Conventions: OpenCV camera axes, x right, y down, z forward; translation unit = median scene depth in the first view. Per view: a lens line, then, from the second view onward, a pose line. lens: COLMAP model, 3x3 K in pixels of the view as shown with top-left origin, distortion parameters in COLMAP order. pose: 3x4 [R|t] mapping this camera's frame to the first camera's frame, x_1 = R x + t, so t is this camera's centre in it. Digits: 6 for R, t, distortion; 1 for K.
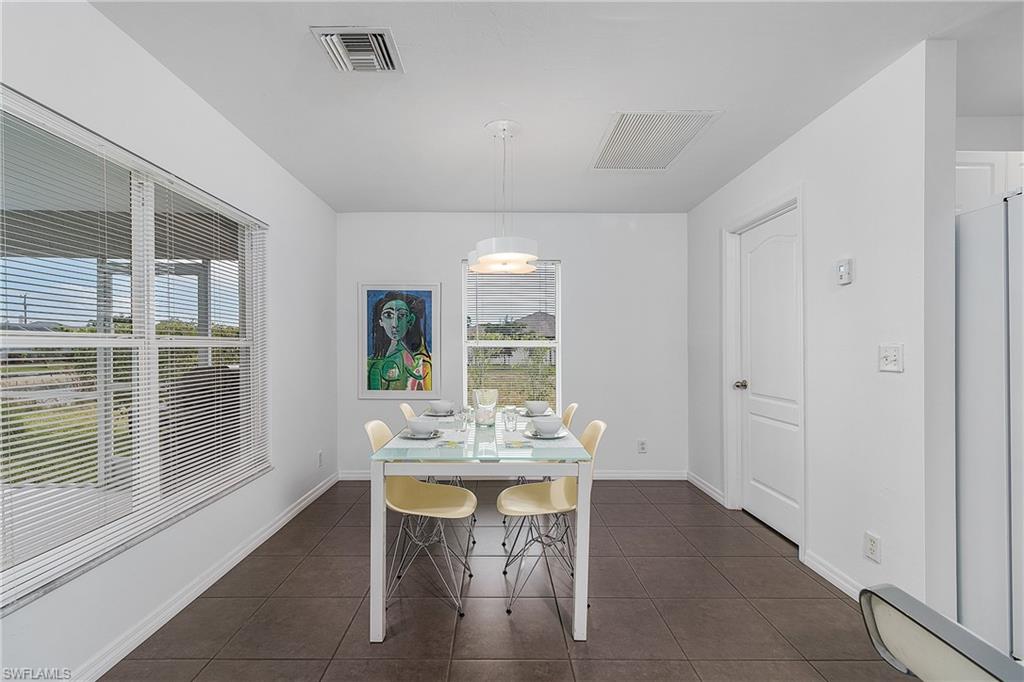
lens RADIAL K [[485.0, 0, 502.7], [0, 485.0, 349.8], [0, 0, 1]] dist [-0.004998, 0.000056]
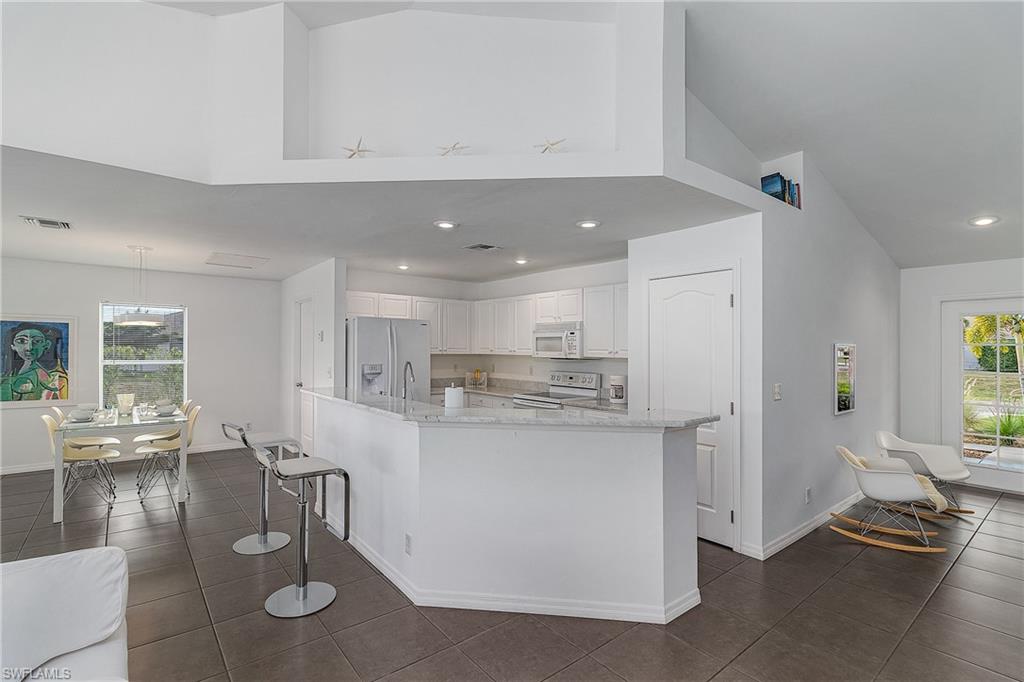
lens RADIAL K [[473.4, 0, 513.5], [0, 473.4, 340.8], [0, 0, 1]] dist [-0.003920, 0.000729]
pose [[0.776316, 0.015403, 0.630155, -0.016909], [0.000348, 0.999691, -0.024864, -0.041465], [-0.630343, 0.019522, 0.776071, -0.754619]]
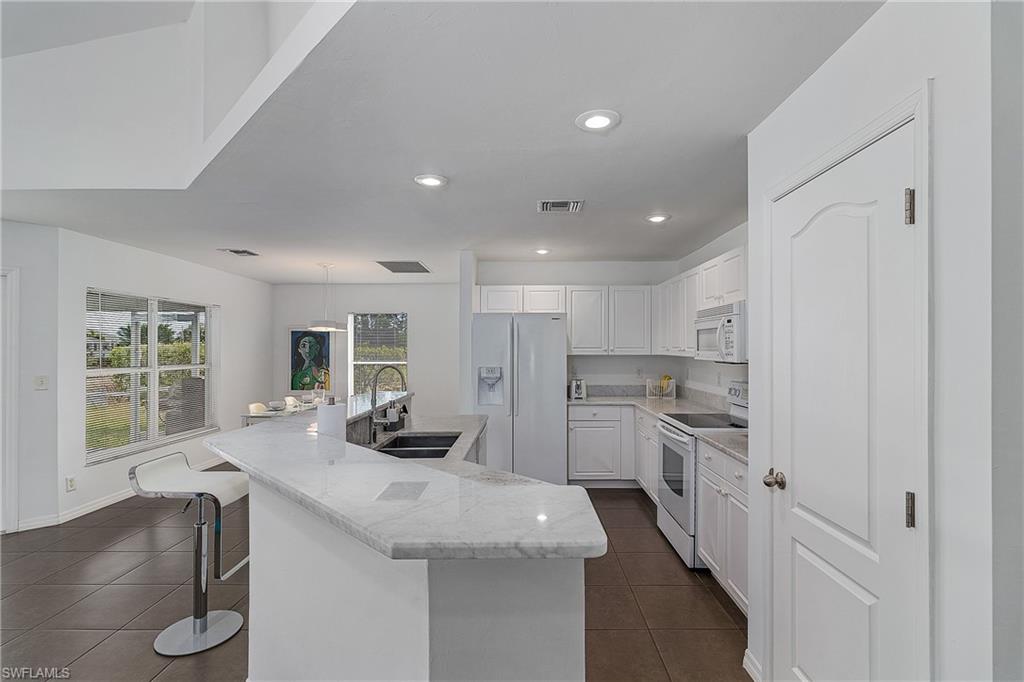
lens RADIAL K [[478.8, 0, 518.9], [0, 478.8, 341.3], [0, 0, 1]] dist [0.002561, -0.000253]
pose [[0.999960, -0.003878, -0.008000, 0.524086], [0.003674, 0.999671, -0.025366, -0.041343], [0.008096, 0.025336, 0.999646, -0.655707]]
